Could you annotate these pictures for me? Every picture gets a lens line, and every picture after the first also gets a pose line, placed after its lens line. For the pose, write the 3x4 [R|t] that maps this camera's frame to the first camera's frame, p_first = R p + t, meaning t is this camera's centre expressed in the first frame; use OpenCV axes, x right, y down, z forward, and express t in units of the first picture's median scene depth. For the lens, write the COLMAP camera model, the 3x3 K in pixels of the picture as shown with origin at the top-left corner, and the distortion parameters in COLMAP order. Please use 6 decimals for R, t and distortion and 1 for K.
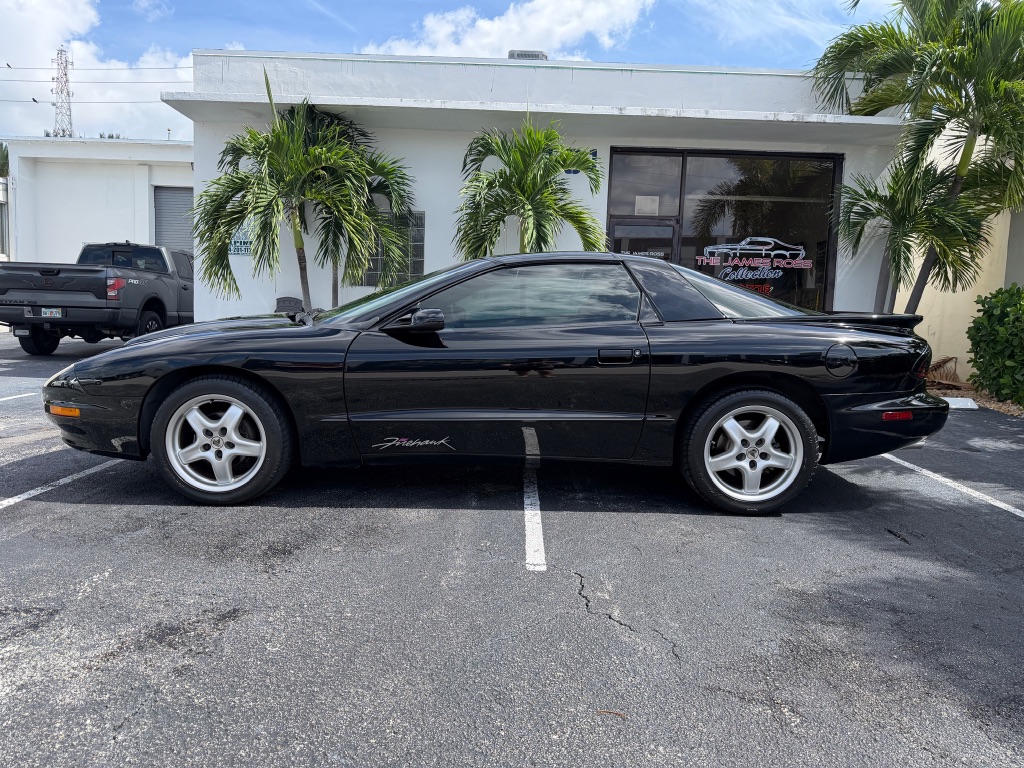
lens RADIAL K [[705.0, 0, 512.0], [0, 705.0, 384.0], [0, 0, 1]] dist [-0.001490, -0.001736]
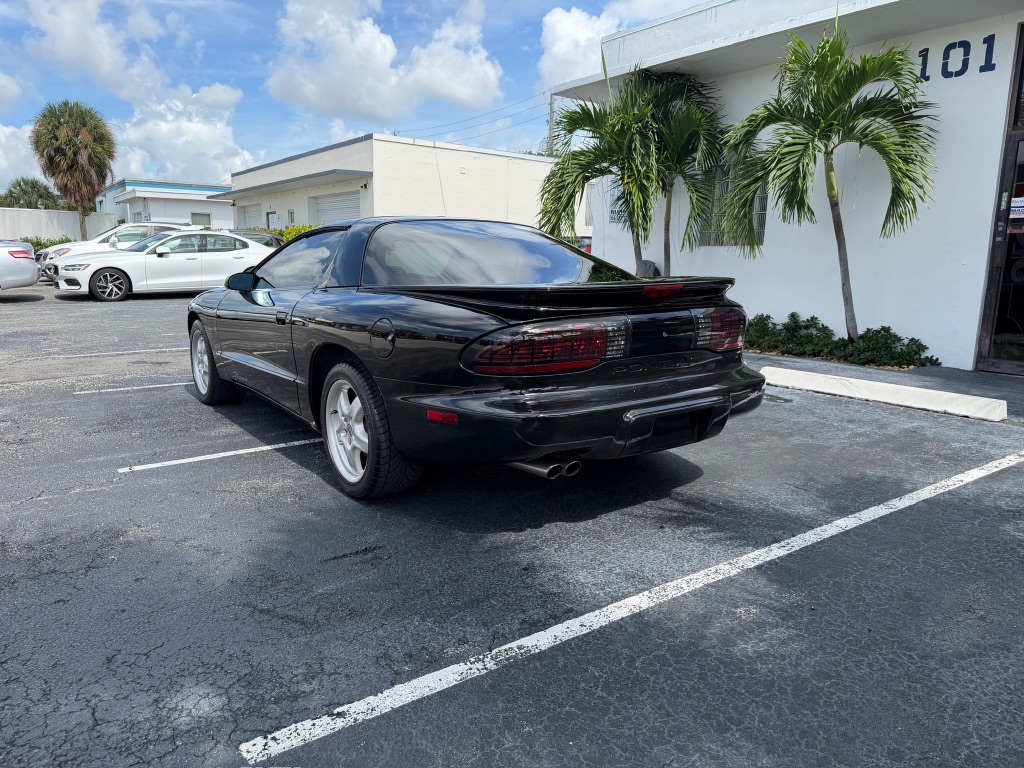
lens RADIAL K [[725.5, 0, 508.6], [0, 725.5, 367.4], [0, 0, 1]] dist [0.049430, -0.054282]
pose [[0.586987, 0.102833, -0.803039, 1.259815], [-0.083972, 0.994284, 0.065943, -0.067032], [0.805230, 0.028725, 0.592266, 0.619568]]
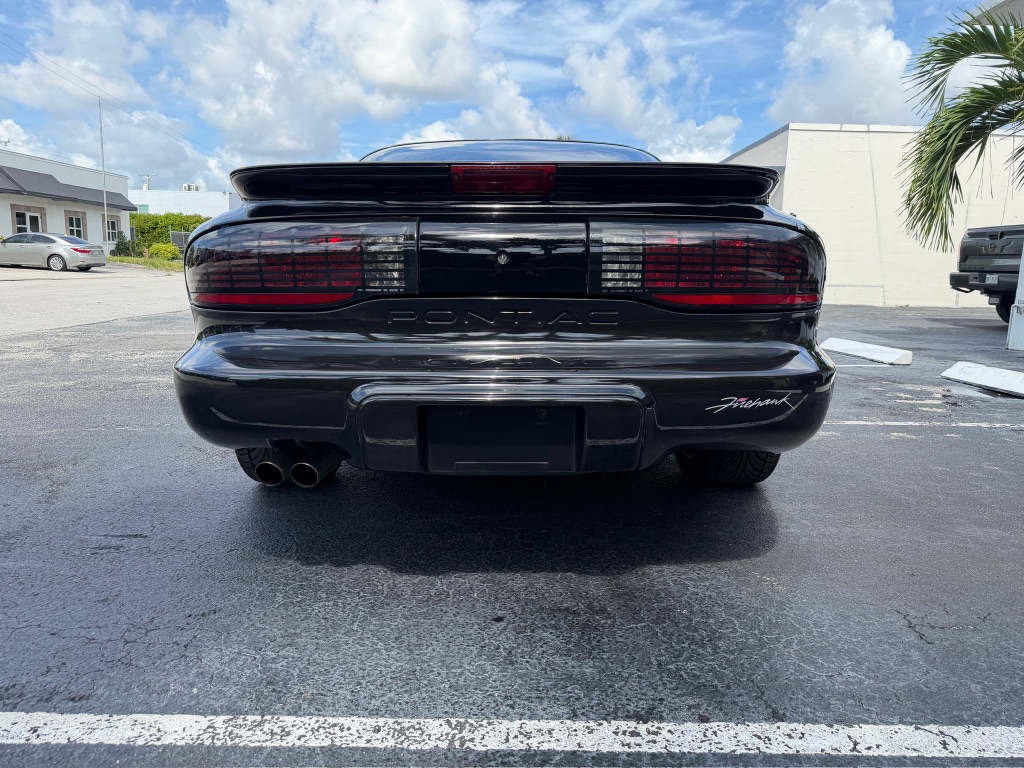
lens RADIAL K [[736.6, 0, 516.3], [0, 736.6, 346.7], [0, 0, 1]] dist [-0.000963, 0.001377]
pose [[-0.003147, 0.074687, -0.997202, 1.146553], [-0.127617, 0.989023, 0.074478, -0.045656], [0.991819, 0.127494, 0.006418, 1.286106]]
